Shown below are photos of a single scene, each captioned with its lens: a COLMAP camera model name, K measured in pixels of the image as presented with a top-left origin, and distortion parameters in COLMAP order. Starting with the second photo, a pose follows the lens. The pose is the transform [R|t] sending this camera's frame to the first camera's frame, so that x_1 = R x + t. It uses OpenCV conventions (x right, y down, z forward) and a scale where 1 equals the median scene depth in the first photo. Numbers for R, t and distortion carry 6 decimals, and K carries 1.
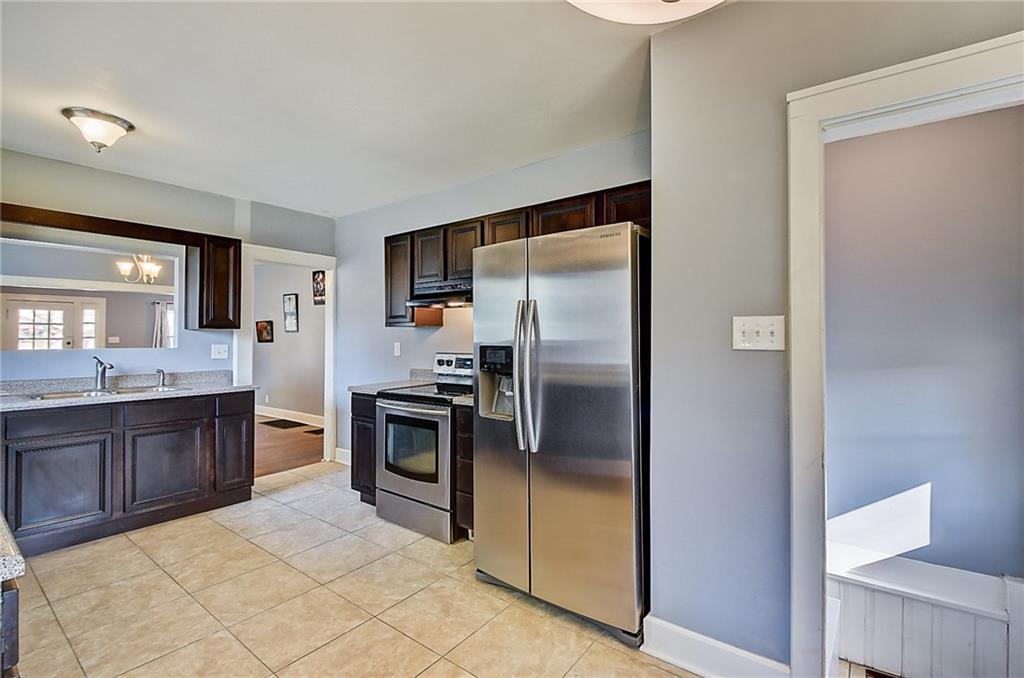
lens RADIAL K [[452.8, 0, 530.4], [0, 452.8, 330.2], [0, 0, 1]] dist [-0.009470, -0.008690]
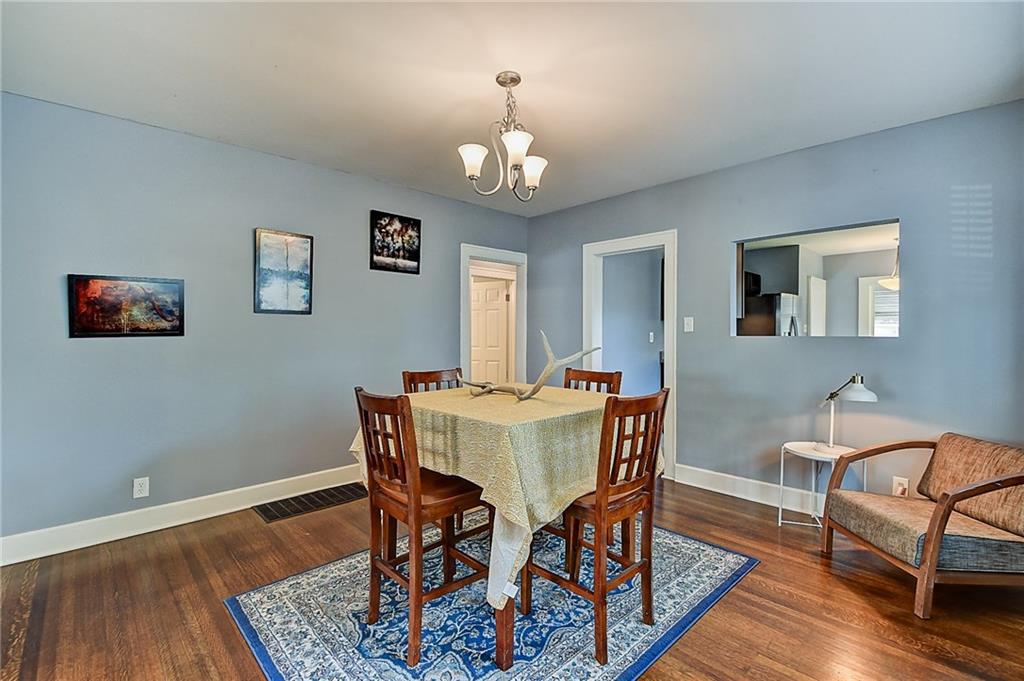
lens RADIAL K [[452.8, 0, 513.9], [0, 452.8, 334.3], [0, 0, 1]] dist [-0.009470, -0.008690]
pose [[0.194538, -0.004144, 0.980886, -2.012221], [-0.018512, 0.999797, 0.007896, 0.038325], [-0.980720, -0.019694, 0.194422, 1.411983]]
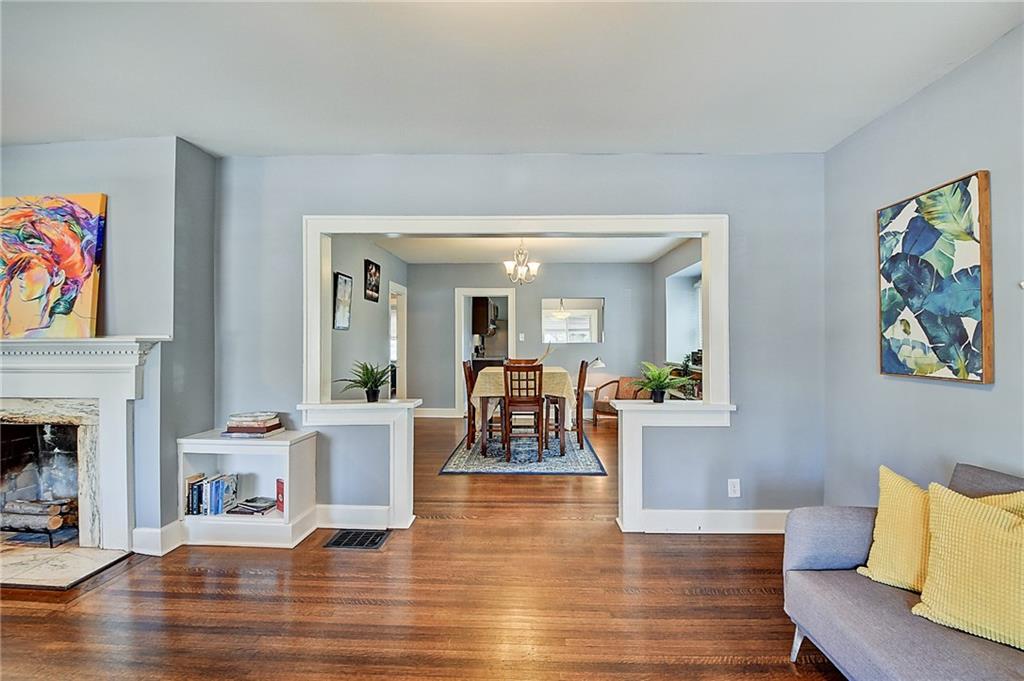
lens RADIAL K [[452.8, 0, 524.9], [0, 452.8, 336.0], [0, 0, 1]] dist [-0.009470, -0.008690]
pose [[-0.570791, 0.008861, 0.821047, -2.684193], [-0.012383, 0.999735, -0.019398, 0.053178], [-0.821002, -0.021240, -0.570531, 2.466621]]
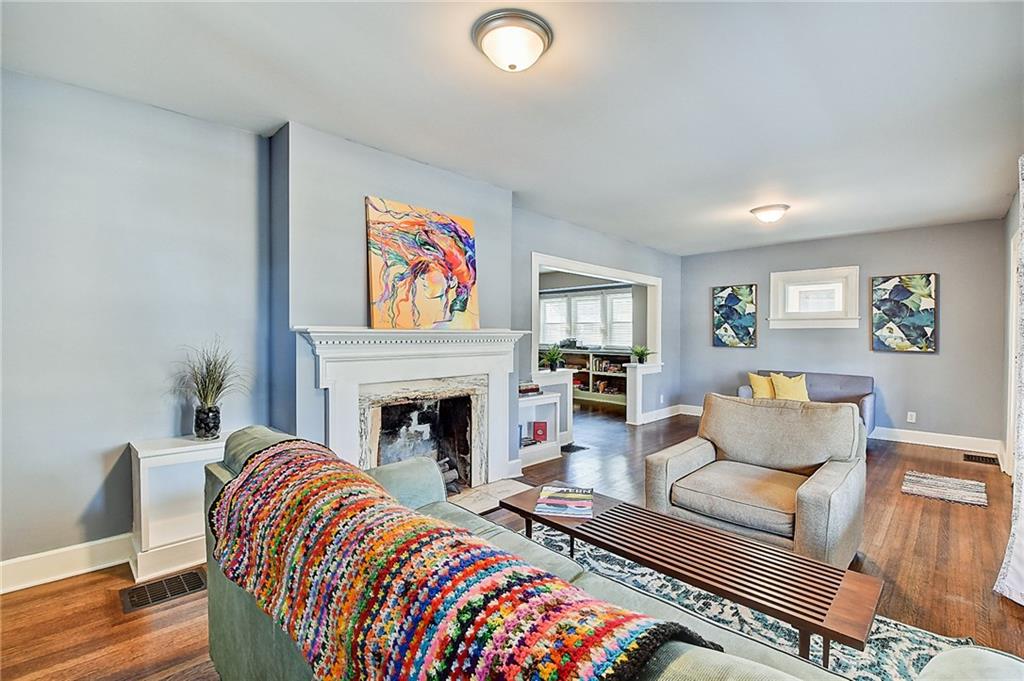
lens RADIAL K [[452.8, 0, 518.4], [0, 452.8, 336.6], [0, 0, 1]] dist [-0.009470, -0.008690]
pose [[-0.989533, -0.004089, 0.144250, -1.809227], [-0.006126, 0.999888, -0.013683, 0.082238], [-0.144177, -0.014423, -0.989447, 3.753288]]
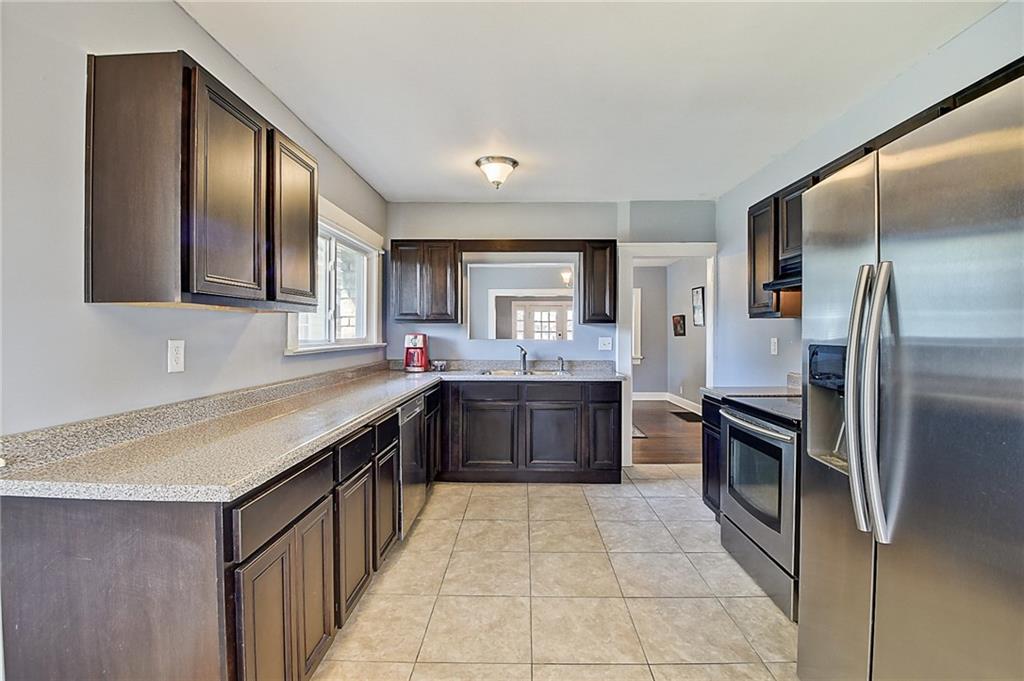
lens RADIAL K [[452.8, 0, 519.7], [0, 452.8, 339.2], [0, 0, 1]] dist [-0.009470, -0.008690]
pose [[0.576652, 0.016619, -0.816821, 0.120467], [0.010355, 0.999564, 0.027647, 0.003234], [0.816924, -0.024401, 0.576229, 0.216503]]
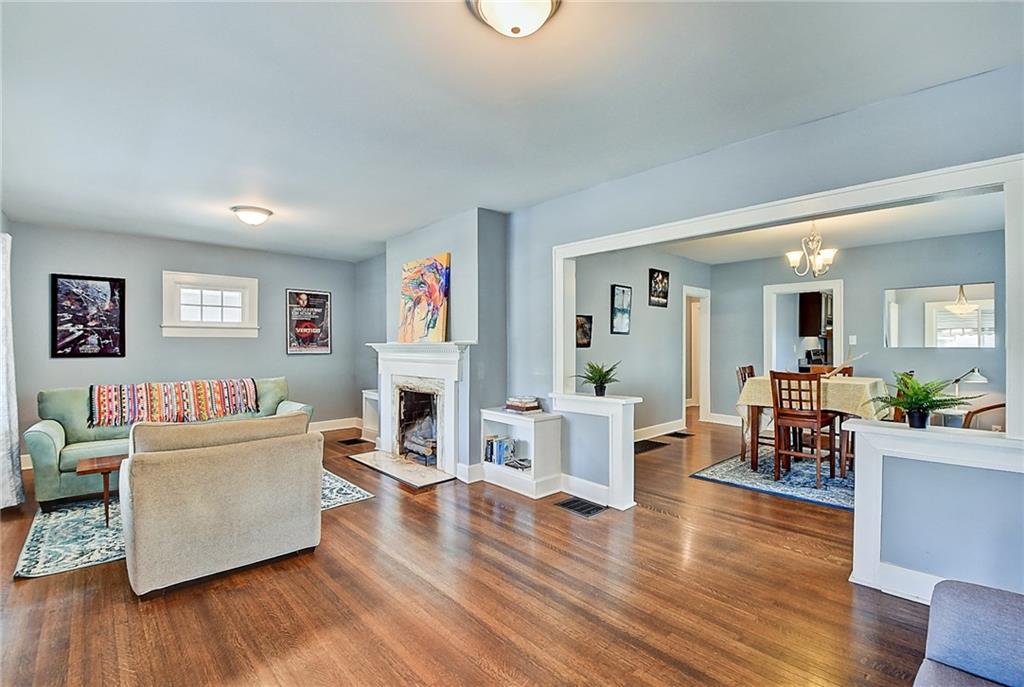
lens RADIAL K [[463.7, 0, 515.8], [0, 463.7, 338.6], [0, 0, 1]] dist [0.002152, -0.002476]
pose [[0.185852, 0.012255, 0.982501, -2.890049], [-0.016614, 0.999818, -0.009328, 0.049099], [-0.982437, -0.014590, 0.186022, 2.175238]]
